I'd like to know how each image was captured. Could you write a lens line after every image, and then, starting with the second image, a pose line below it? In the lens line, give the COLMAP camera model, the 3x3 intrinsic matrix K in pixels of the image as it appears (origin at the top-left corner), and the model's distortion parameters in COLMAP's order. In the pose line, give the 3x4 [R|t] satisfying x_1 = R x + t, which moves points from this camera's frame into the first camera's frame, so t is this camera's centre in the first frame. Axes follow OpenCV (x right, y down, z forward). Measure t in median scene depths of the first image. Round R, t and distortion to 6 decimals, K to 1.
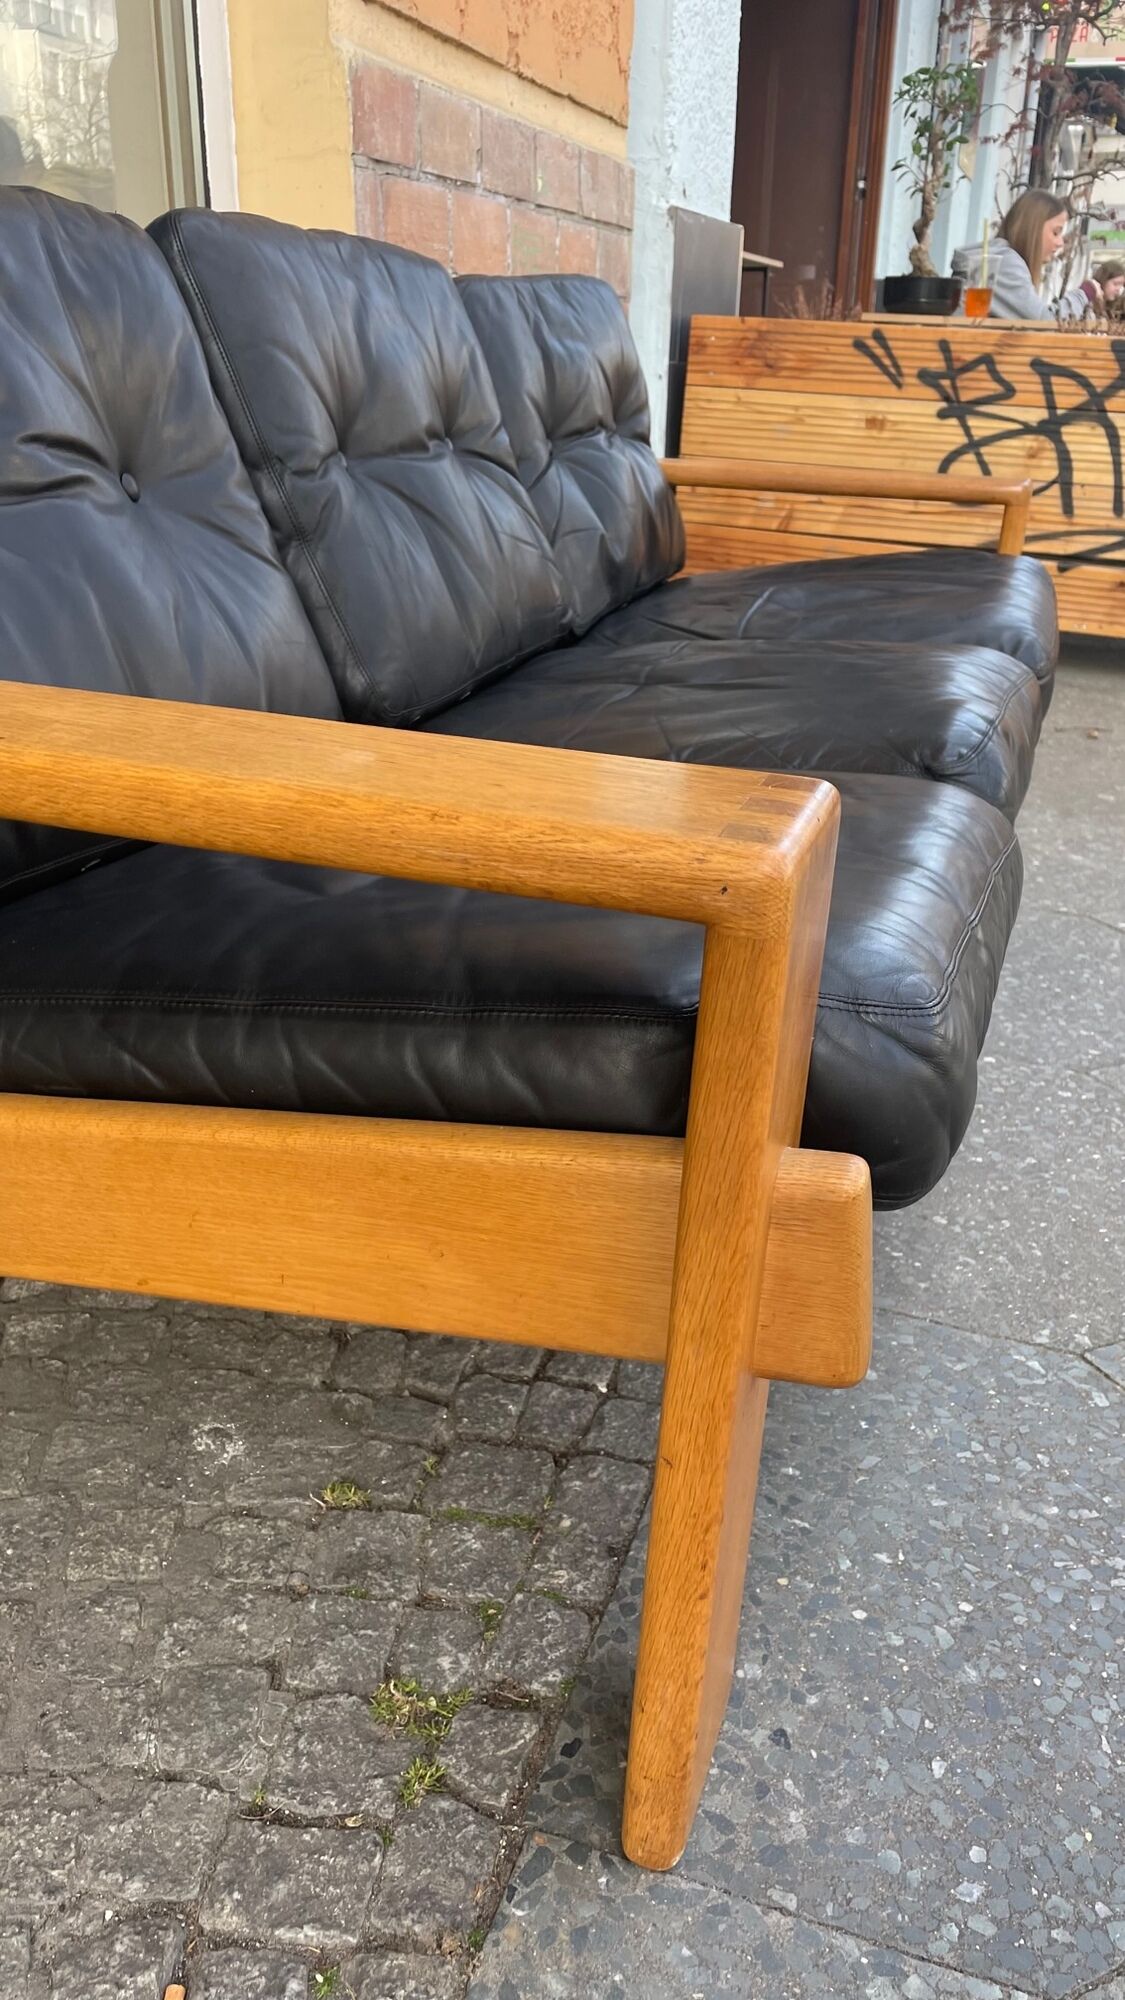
lens RADIAL K [[1518.7, 0, 563.6], [0, 1518.7, 1008.1], [0, 0, 1]] dist [0.083705, -0.115373]
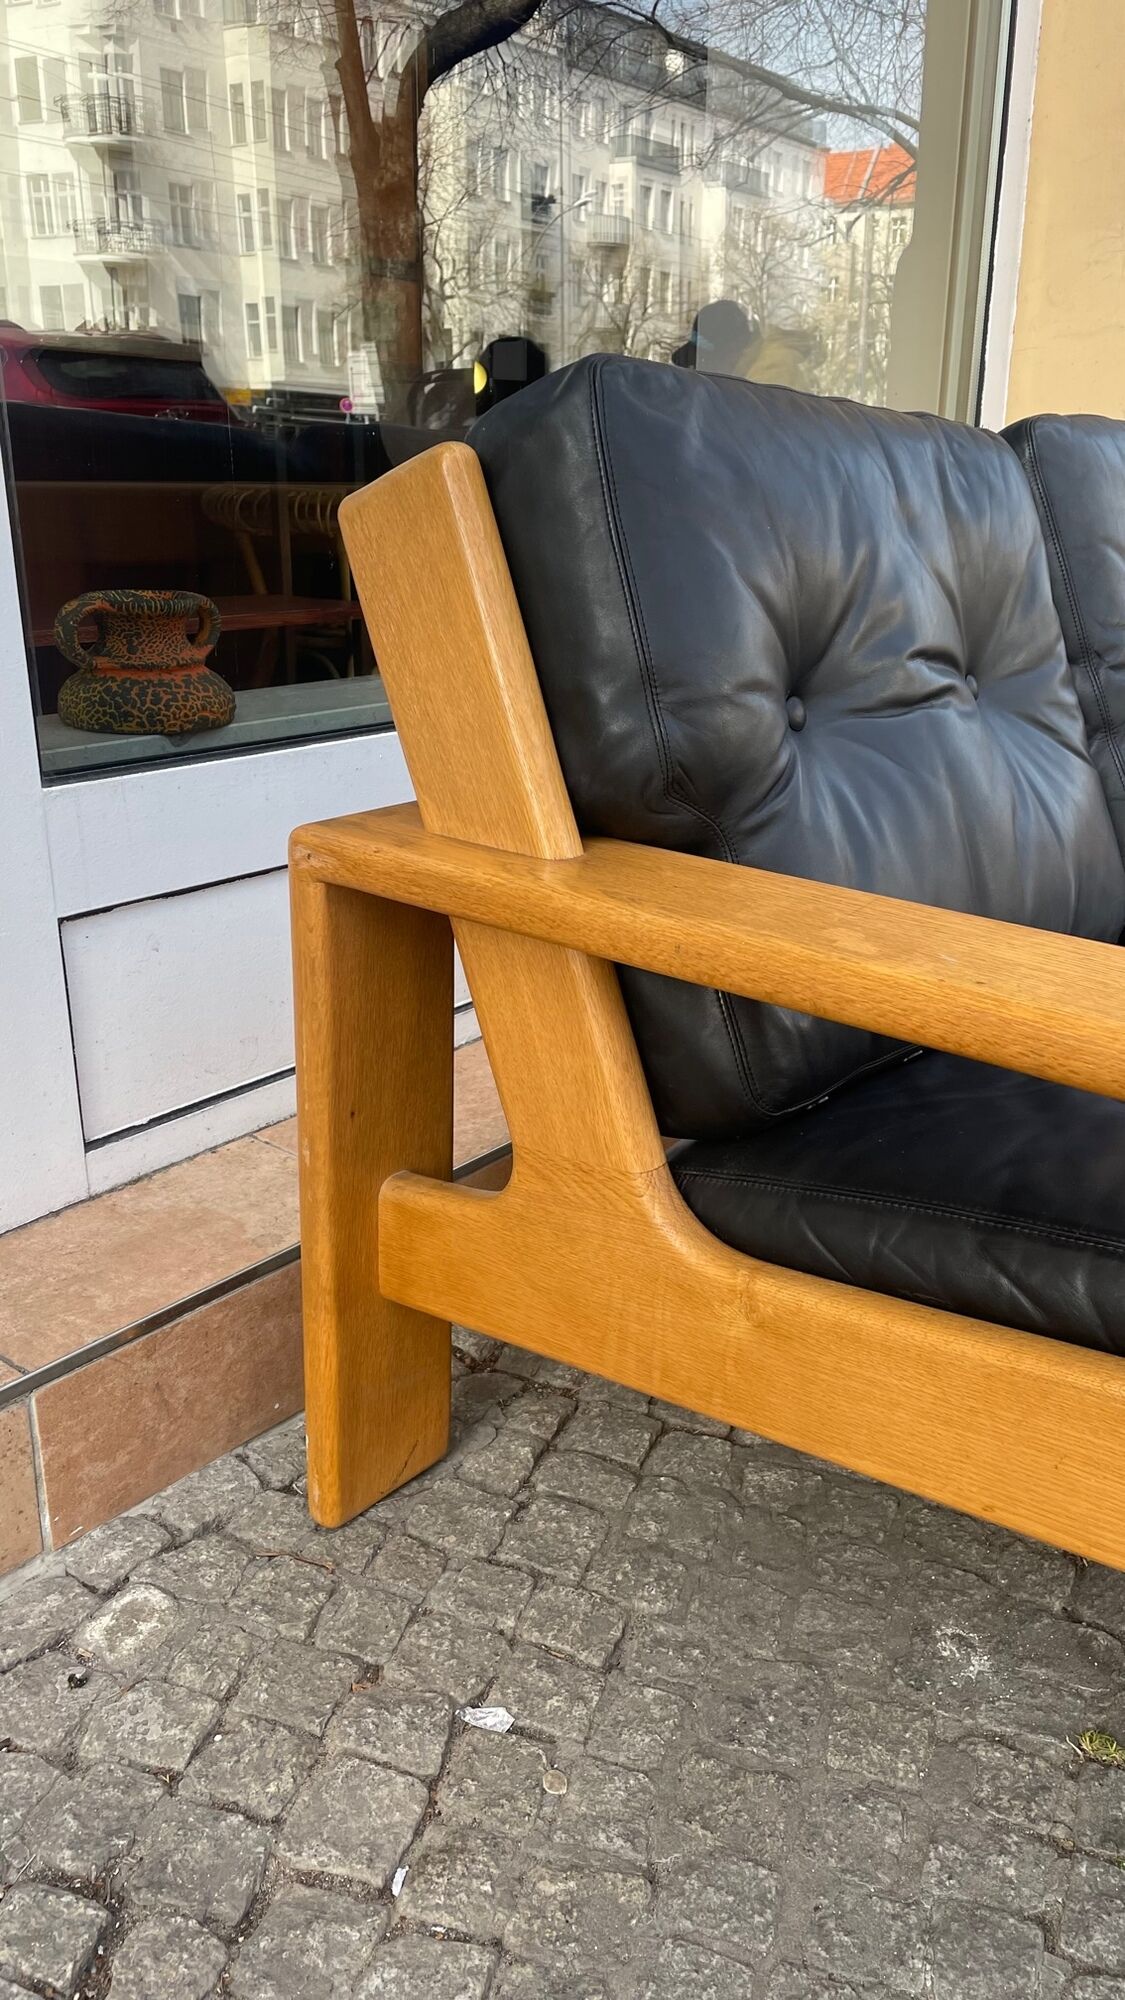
lens RADIAL K [[1518.7, 0, 584.4], [0, 1518.7, 1001.2], [0, 0, 1]] dist [0.083705, -0.115373]
pose [[0.934100, 0.111812, -0.339049, -0.175436], [-0.136127, 0.989493, -0.048722, -0.050089], [0.330039, 0.091665, 0.939506, -0.044304]]
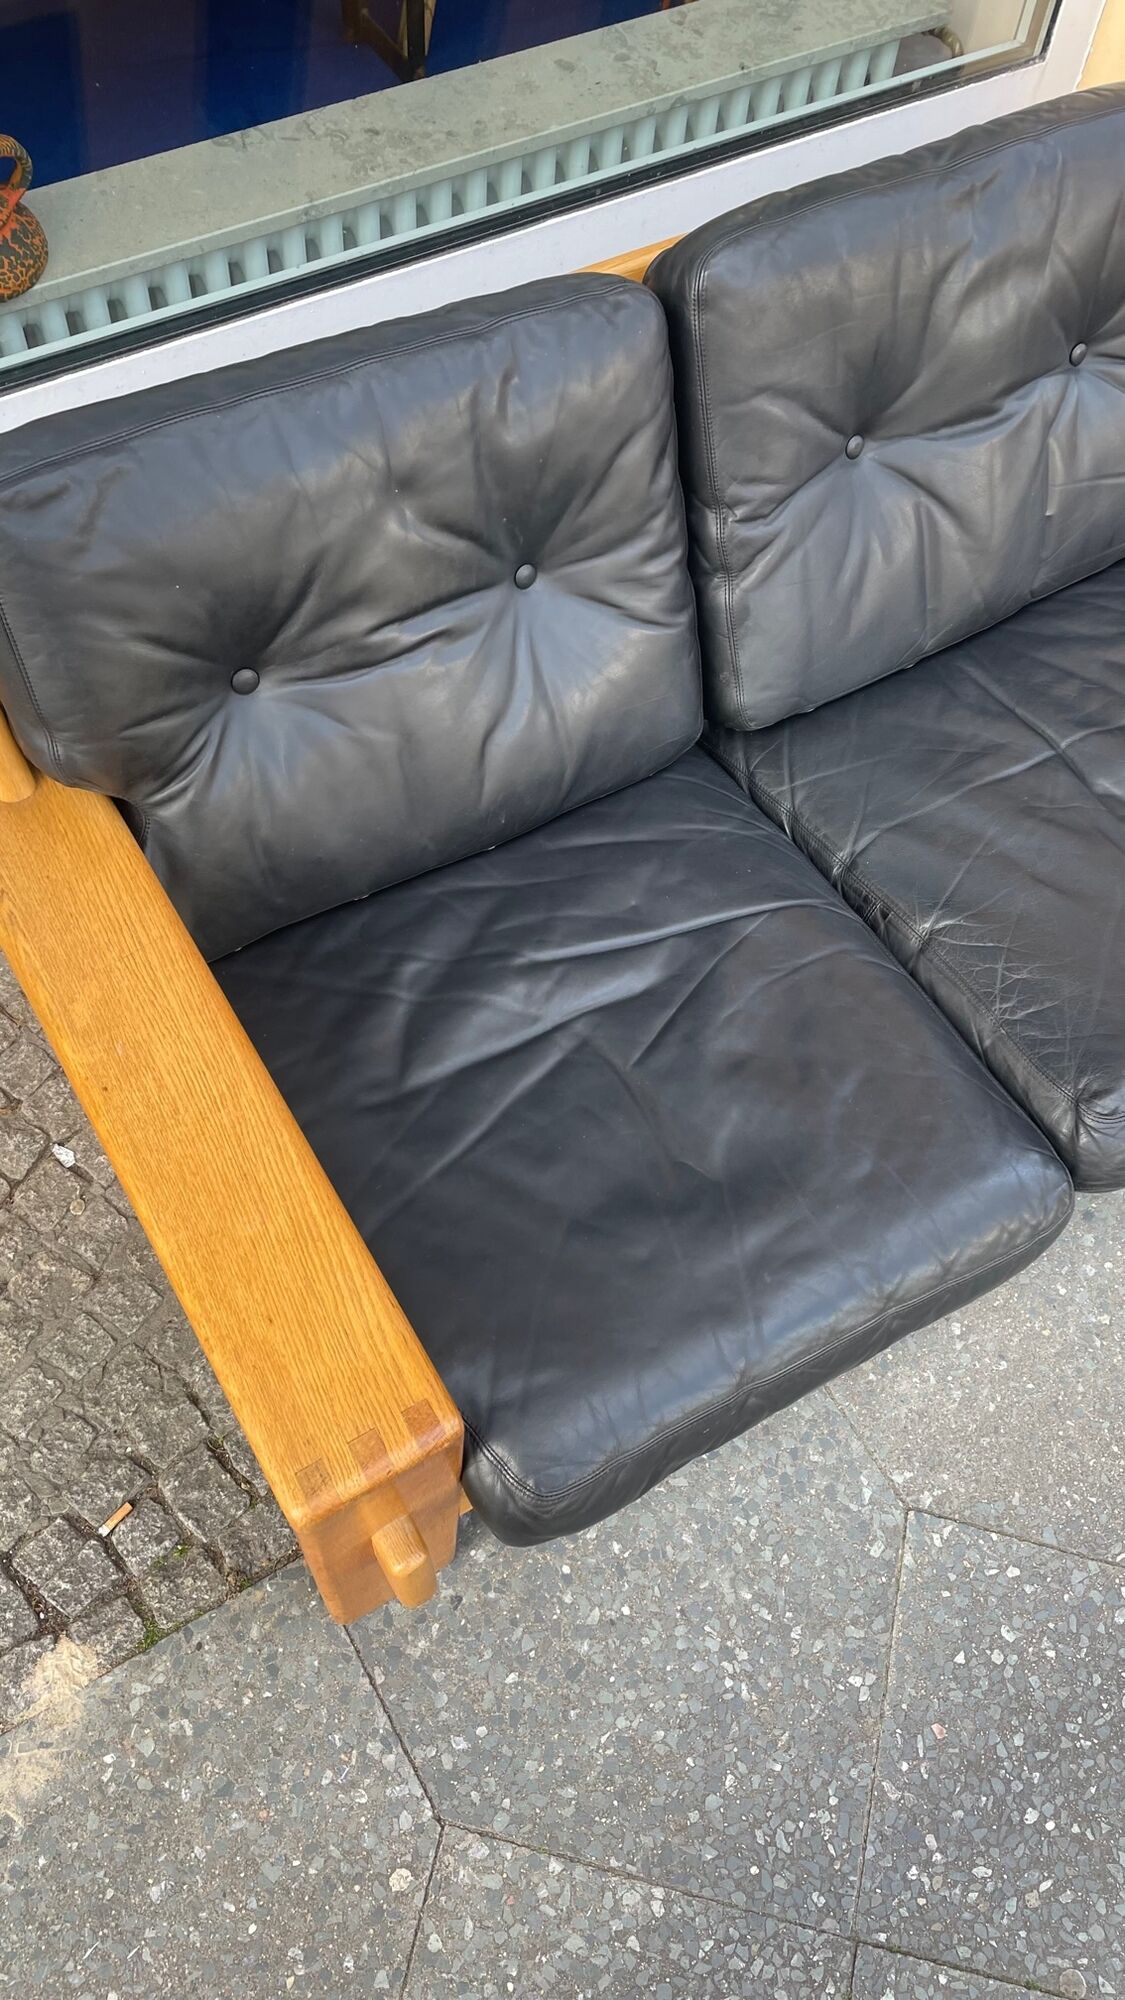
lens RADIAL K [[1518.7, 0, 556.9], [0, 1518.7, 1011.0], [0, 0, 1]] dist [0.083705, -0.115373]
pose [[0.757698, 0.574879, -0.308881, 0.324823], [-0.292551, 0.722292, 0.626665, -0.963781], [0.583359, -0.384460, 0.715460, 0.074082]]
